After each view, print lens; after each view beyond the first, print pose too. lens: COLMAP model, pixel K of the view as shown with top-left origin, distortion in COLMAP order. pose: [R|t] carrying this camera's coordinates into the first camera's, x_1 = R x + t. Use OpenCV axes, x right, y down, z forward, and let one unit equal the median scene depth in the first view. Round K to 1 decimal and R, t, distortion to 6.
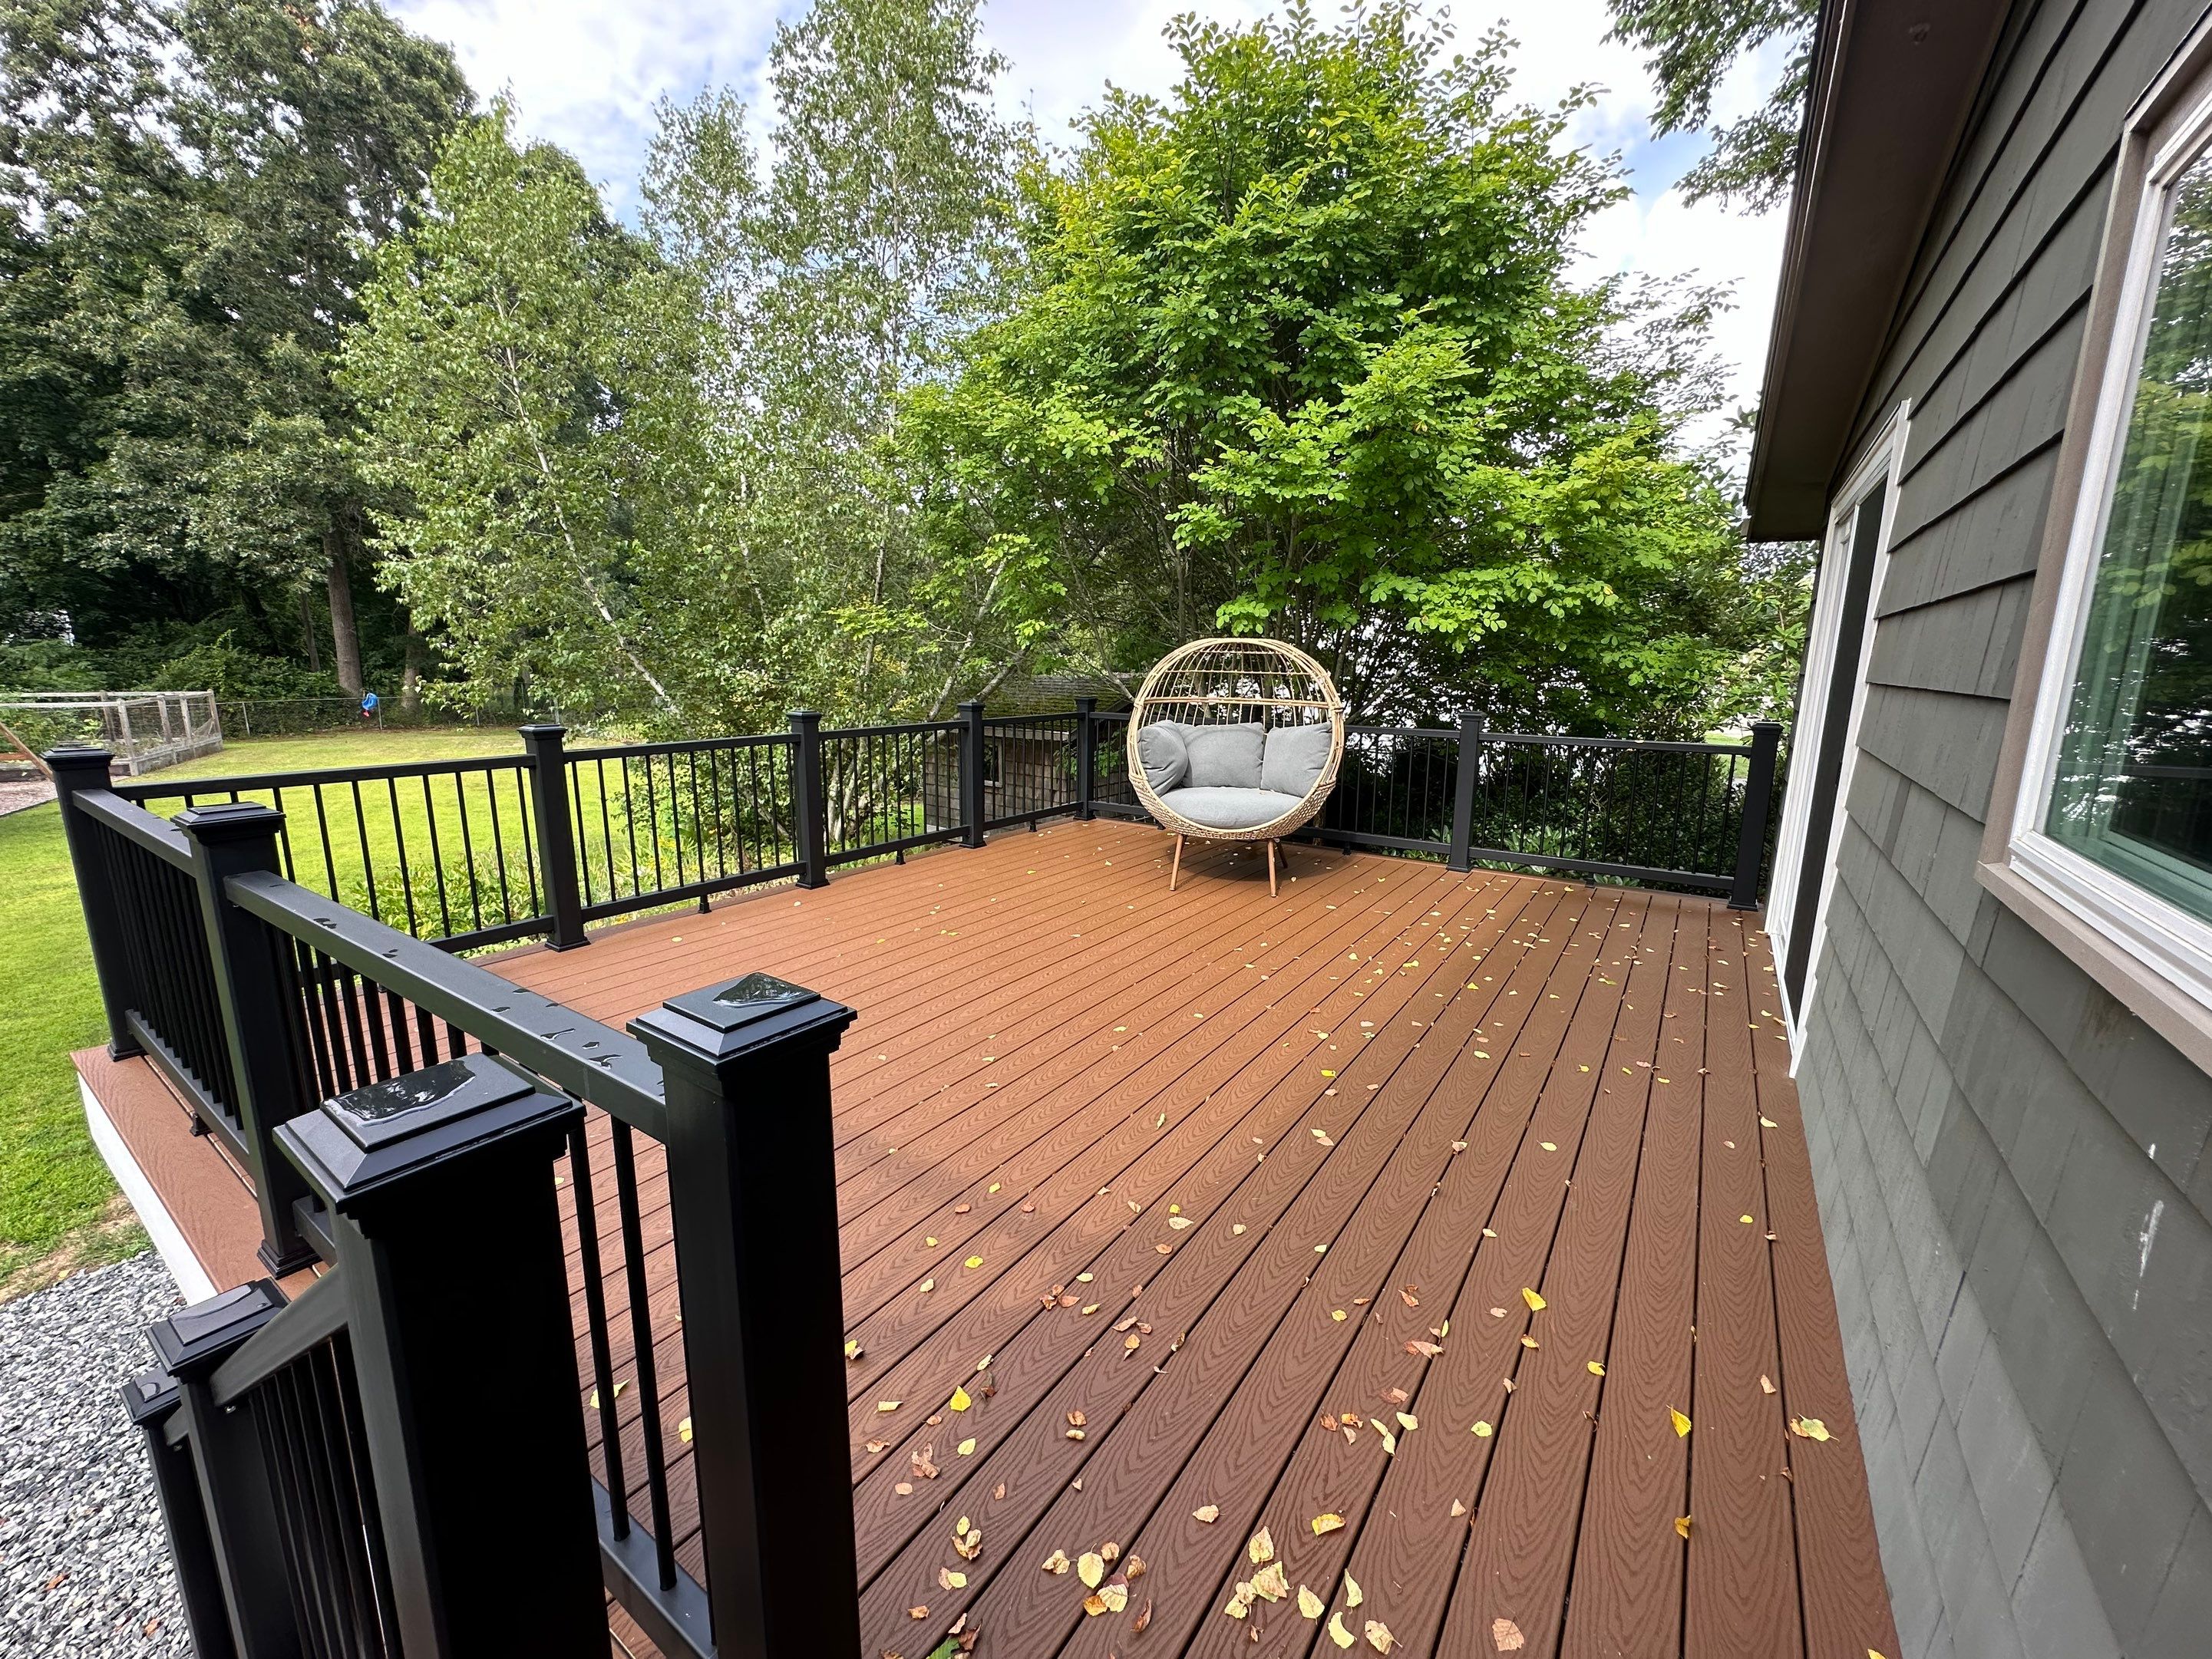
lens RADIAL K [[886.7, 0, 1104.4], [0, 886.7, 826.0], [0, 0, 1]] dist [0.000319, 0.000094]
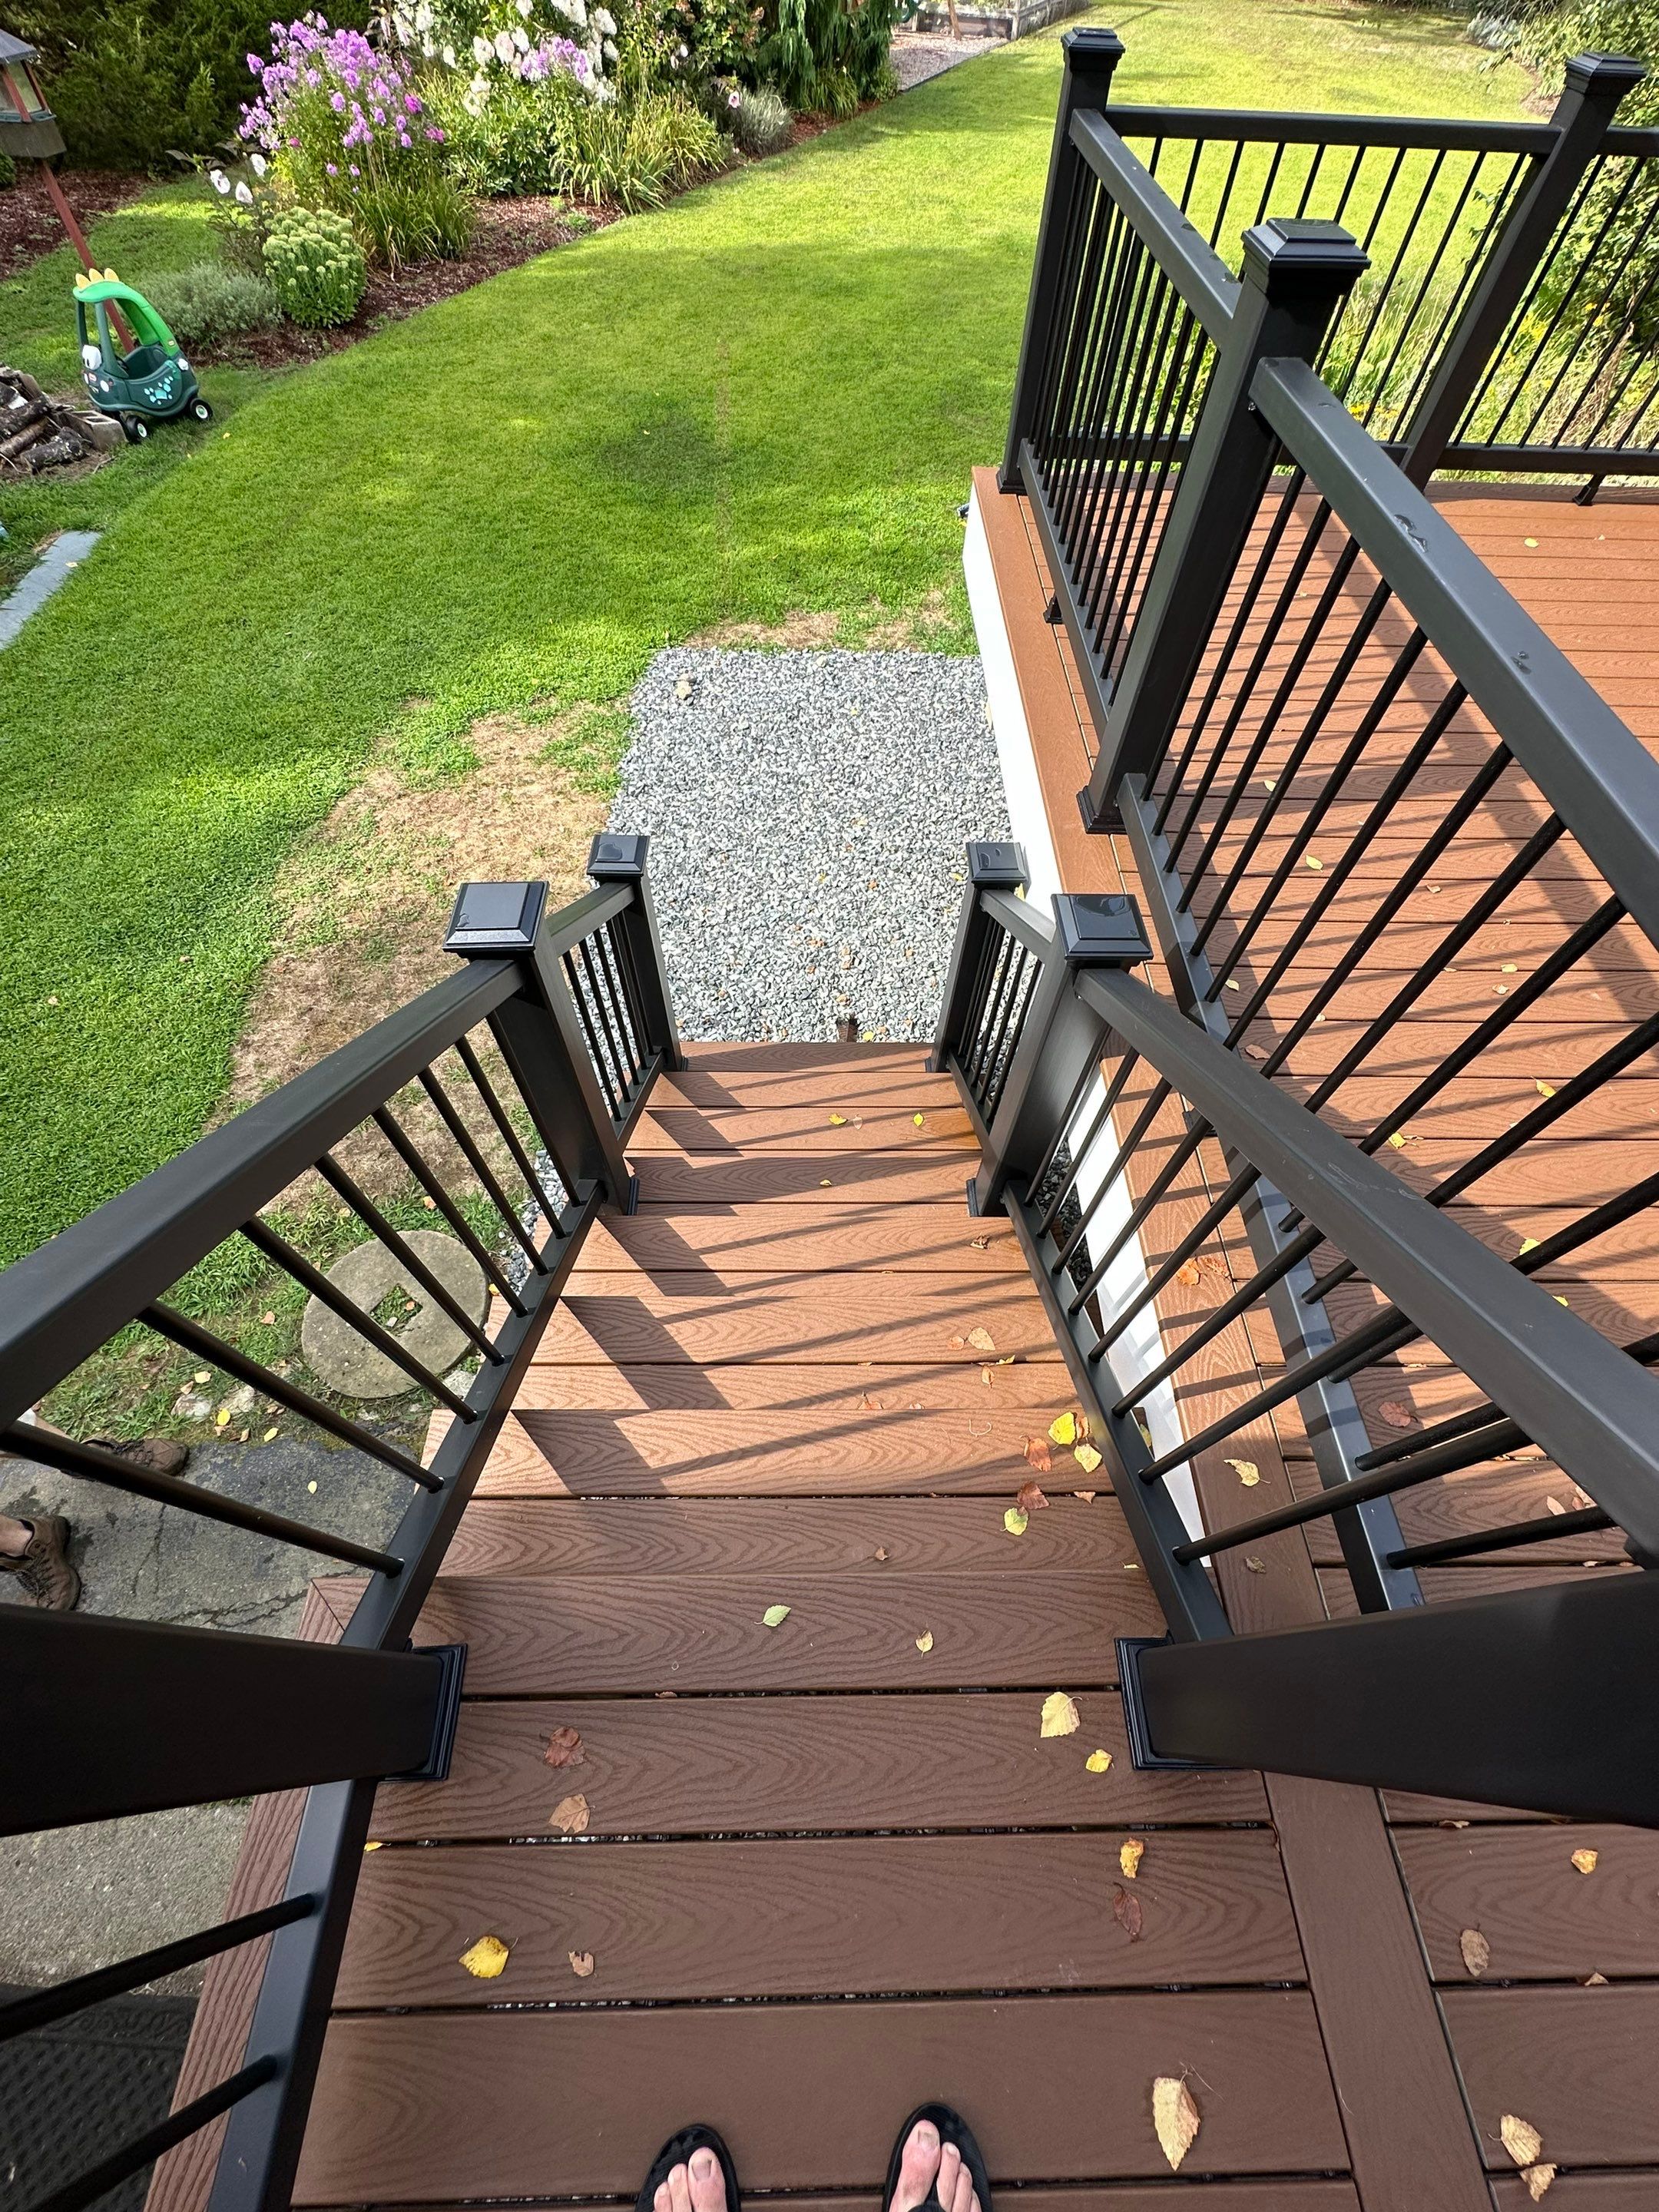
lens RADIAL K [[883.3, 0, 832.0], [0, 883.3, 1114.2], [0, 0, 1]] dist [-0.003479, -0.000138]
pose [[0.579405, 0.684736, -0.442070, -0.182267], [-0.174661, 0.634105, 0.753263, -0.015299], [0.796105, -0.359232, 0.487000, 0.043729]]
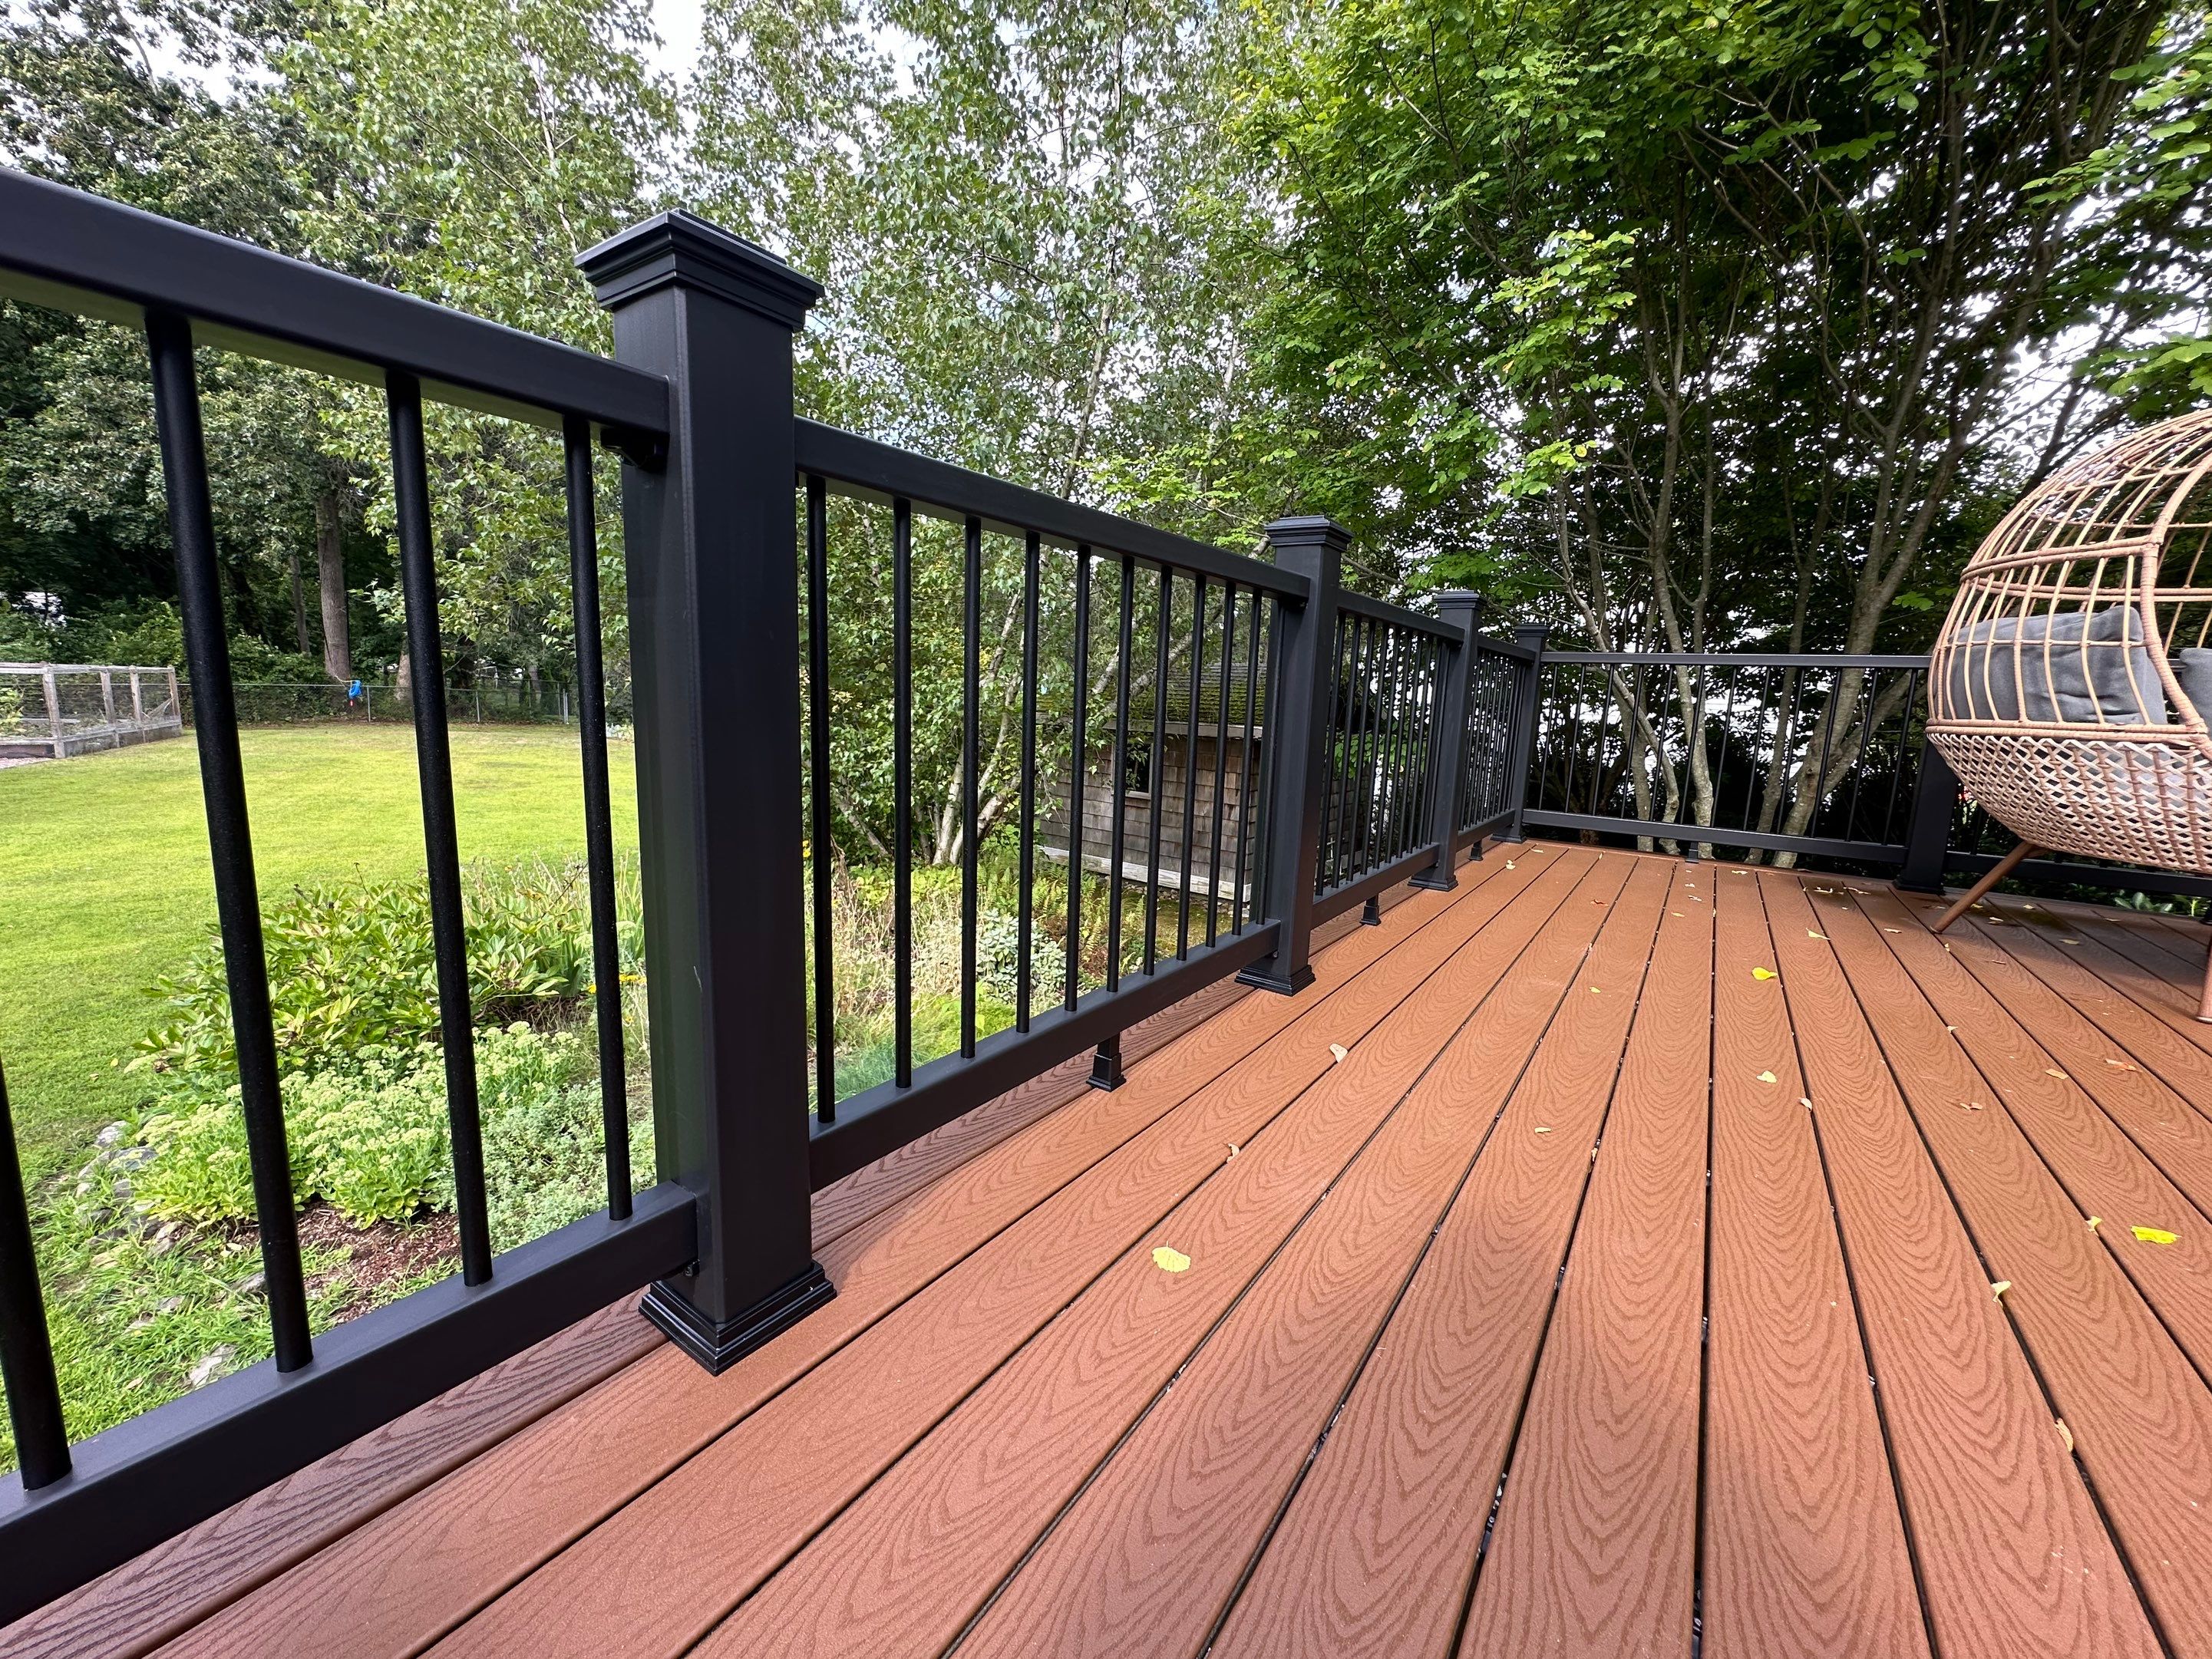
lens RADIAL K [[880.0, 0, 1103.3], [0, 880.0, 822.3], [0, 0, 1]] dist [-0.002255, -0.000148]
pose [[0.999543, 0.029476, 0.006661, -0.511724], [-0.029231, 0.998983, -0.034343, 0.015395], [-0.007667, 0.034133, 0.999388, 0.760636]]
